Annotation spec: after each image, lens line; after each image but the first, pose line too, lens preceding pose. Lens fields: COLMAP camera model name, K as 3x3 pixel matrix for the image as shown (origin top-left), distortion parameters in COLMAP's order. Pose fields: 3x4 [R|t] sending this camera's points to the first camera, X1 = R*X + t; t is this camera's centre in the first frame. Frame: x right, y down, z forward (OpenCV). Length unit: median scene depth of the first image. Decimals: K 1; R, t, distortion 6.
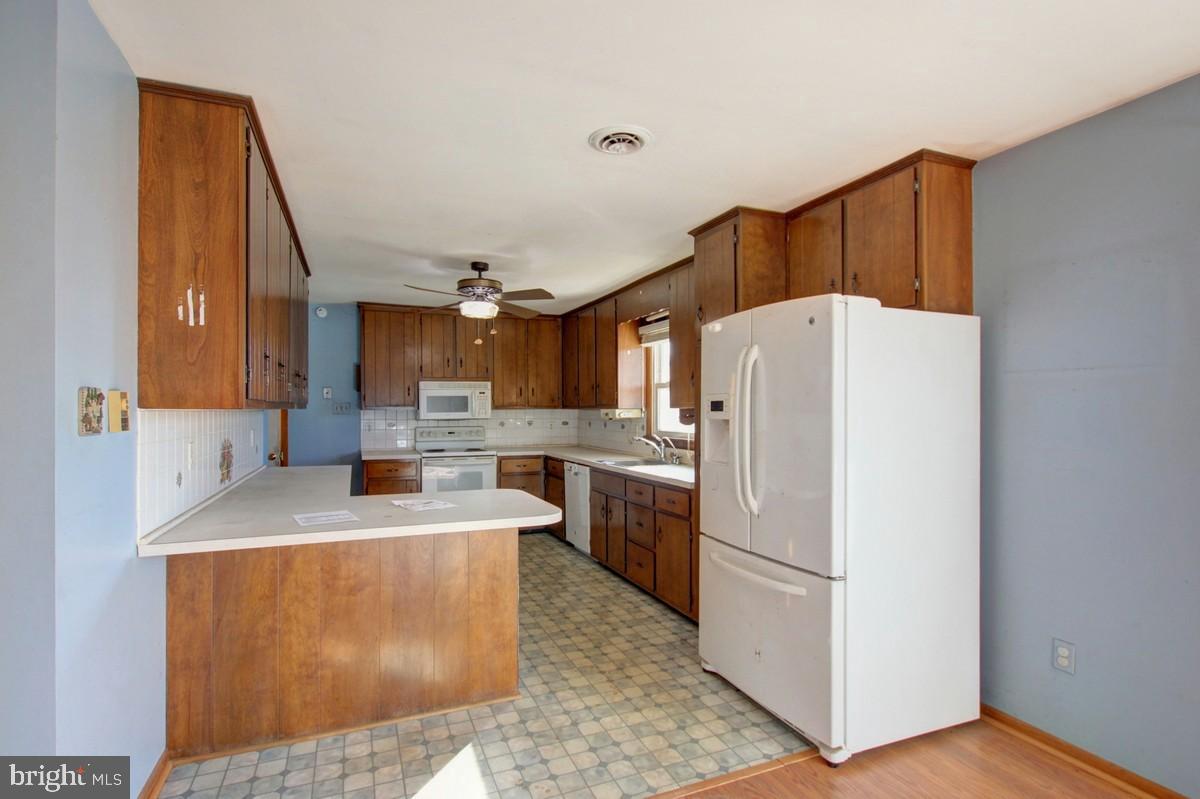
lens RADIAL K [[580.1, 0, 598.1], [0, 580.1, 408.1], [0, 0, 1]] dist [0.000362, 0.000223]
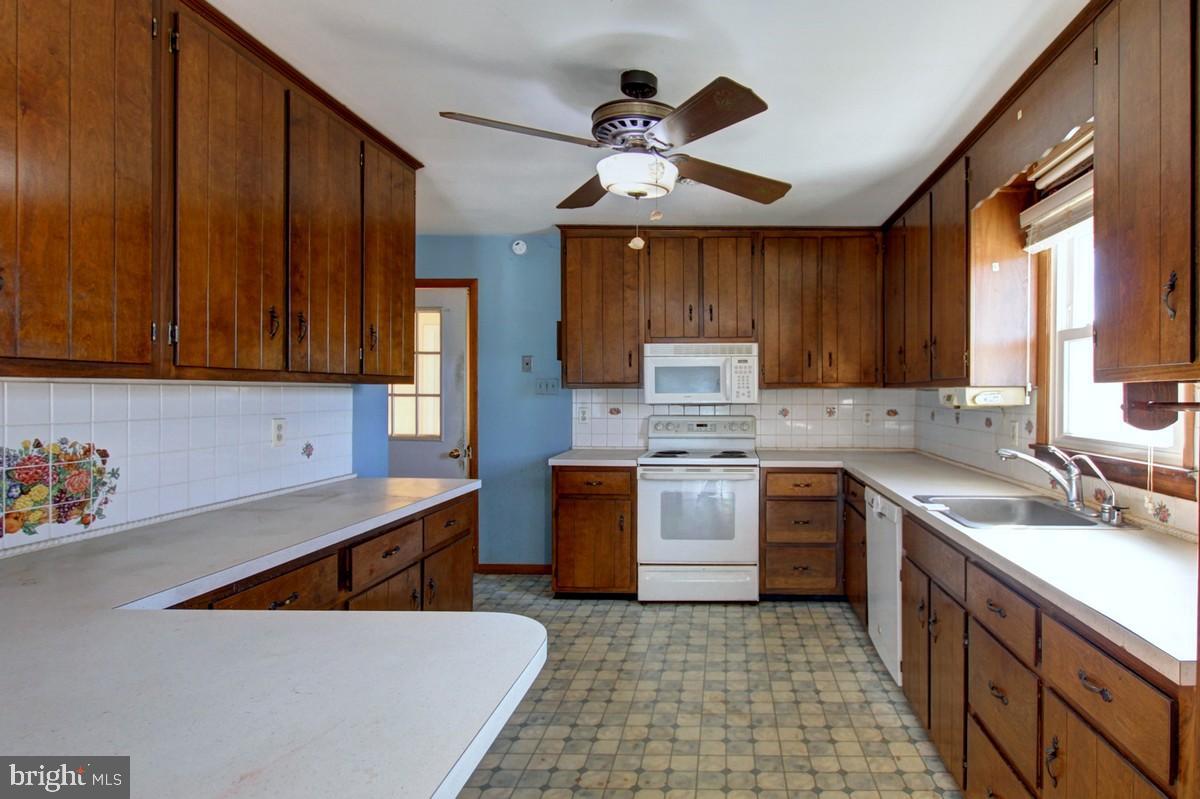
lens RADIAL K [[633.9, 0, 729.0], [0, 633.9, 395.5], [0, 0, 1]] dist [0.001771, 0.000444]
pose [[0.920074, 0.006907, -0.391683, 0.053859], [-0.004178, 0.999961, 0.007820, 0.005177], [0.391722, -0.005559, 0.920067, 0.424343]]
